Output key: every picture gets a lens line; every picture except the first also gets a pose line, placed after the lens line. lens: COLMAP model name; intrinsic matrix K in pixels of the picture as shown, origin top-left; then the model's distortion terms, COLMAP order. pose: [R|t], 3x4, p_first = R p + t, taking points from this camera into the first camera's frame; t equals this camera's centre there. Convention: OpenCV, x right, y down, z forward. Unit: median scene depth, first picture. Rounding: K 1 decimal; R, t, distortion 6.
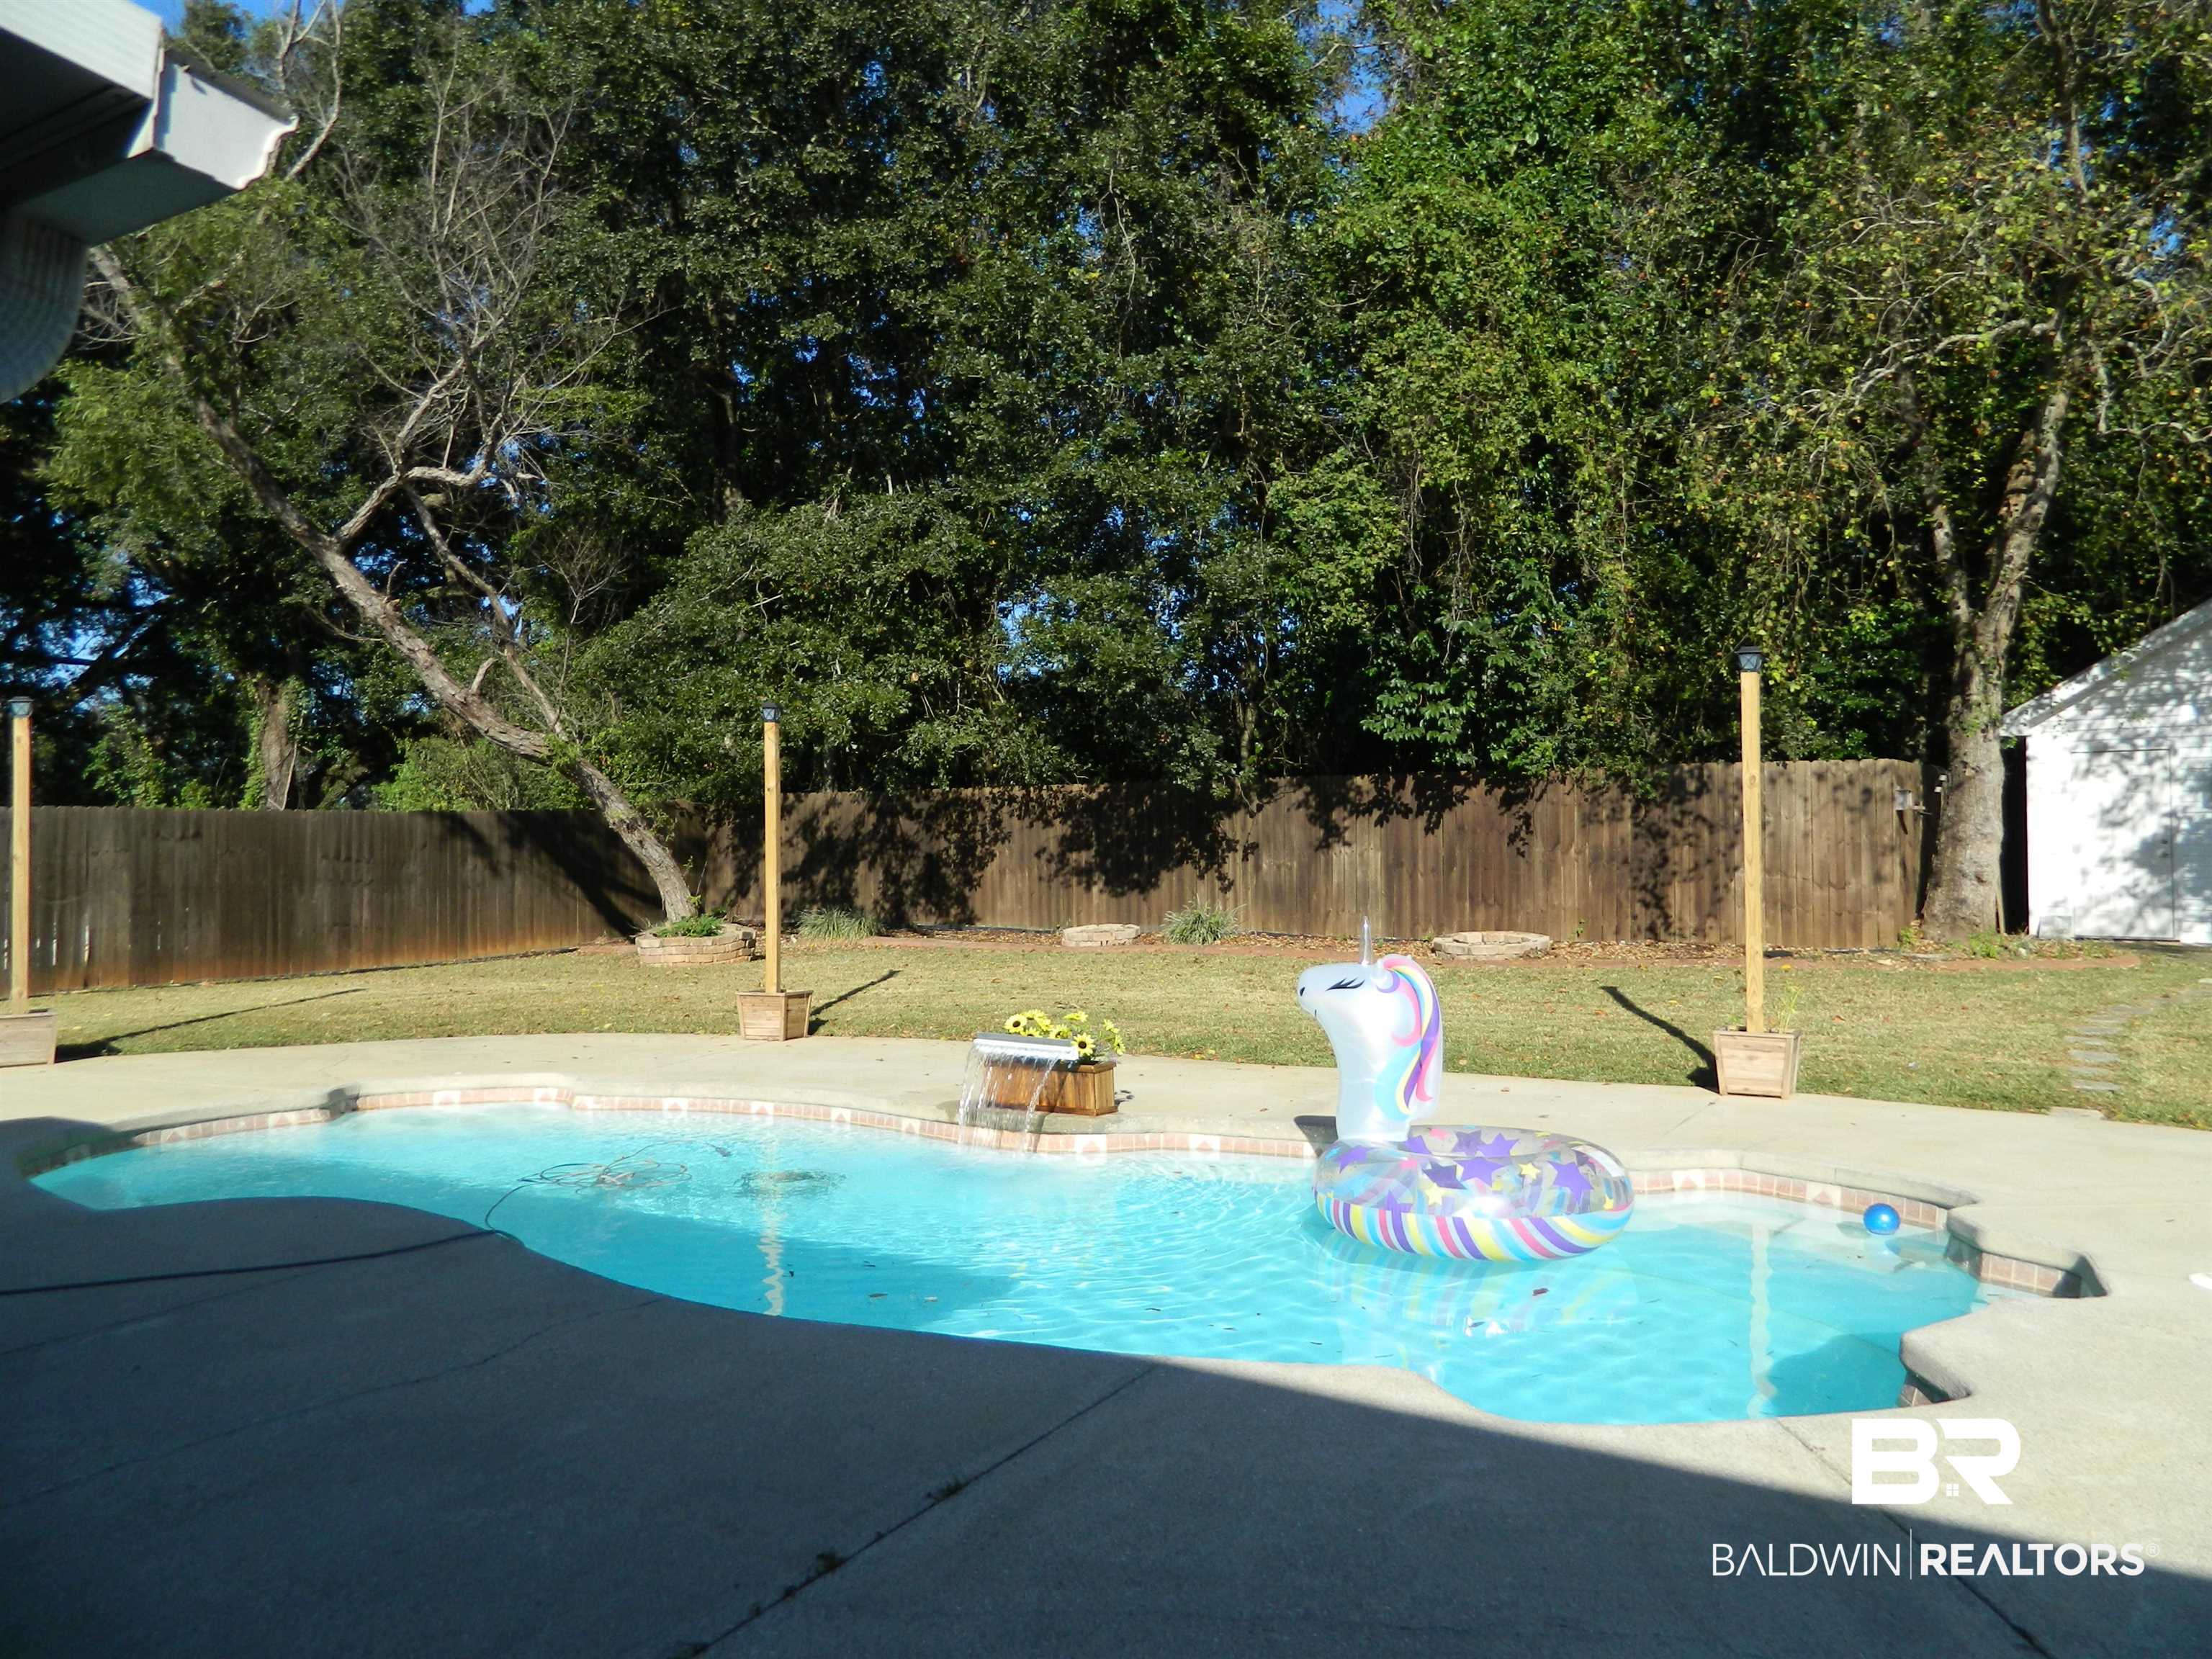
lens RADIAL K [[1642.2, 0, 1099.1], [0, 1642.2, 798.1], [0, 0, 1]] dist [0.047480, -0.082837]
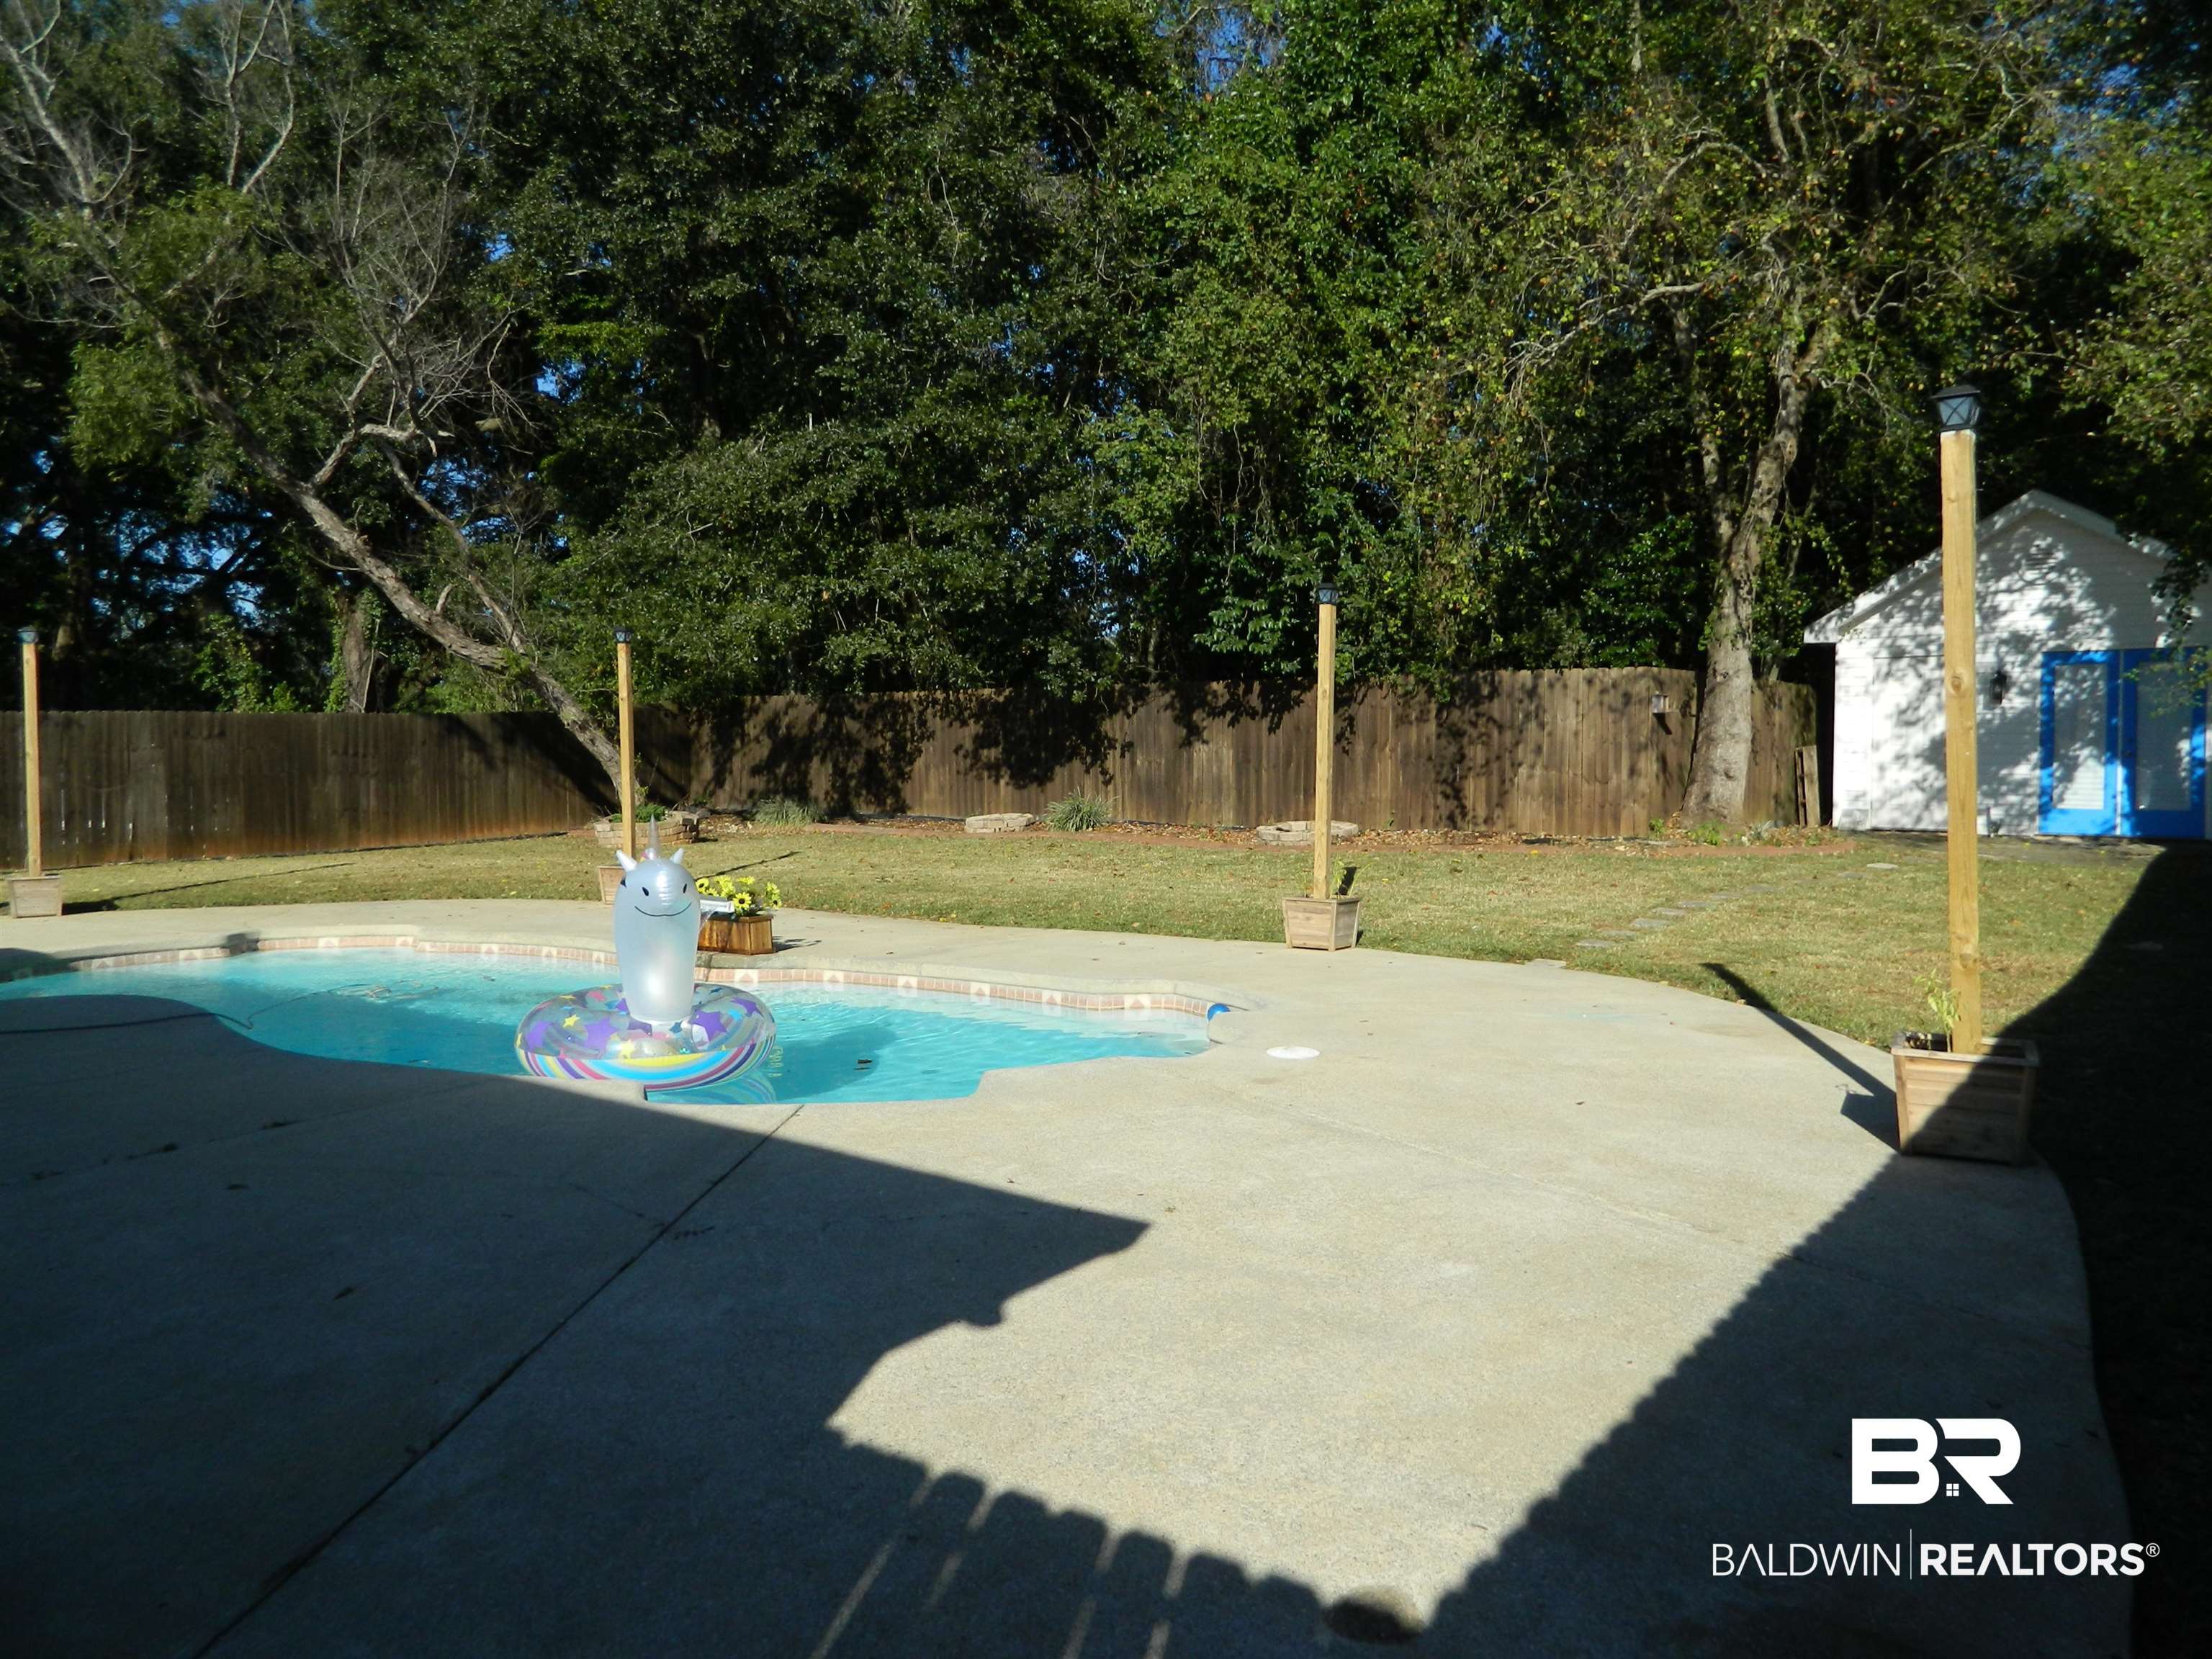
lens RADIAL K [[1642.2, 0, 1099.1], [0, 1642.2, 798.1], [0, 0, 1]] dist [0.047480, -0.082837]
pose [[0.995975, 0.003385, -0.089571, 0.185465], [0.002496, 0.997851, 0.065474, -0.007904], [0.089600, -0.065434, 0.993826, -0.127457]]
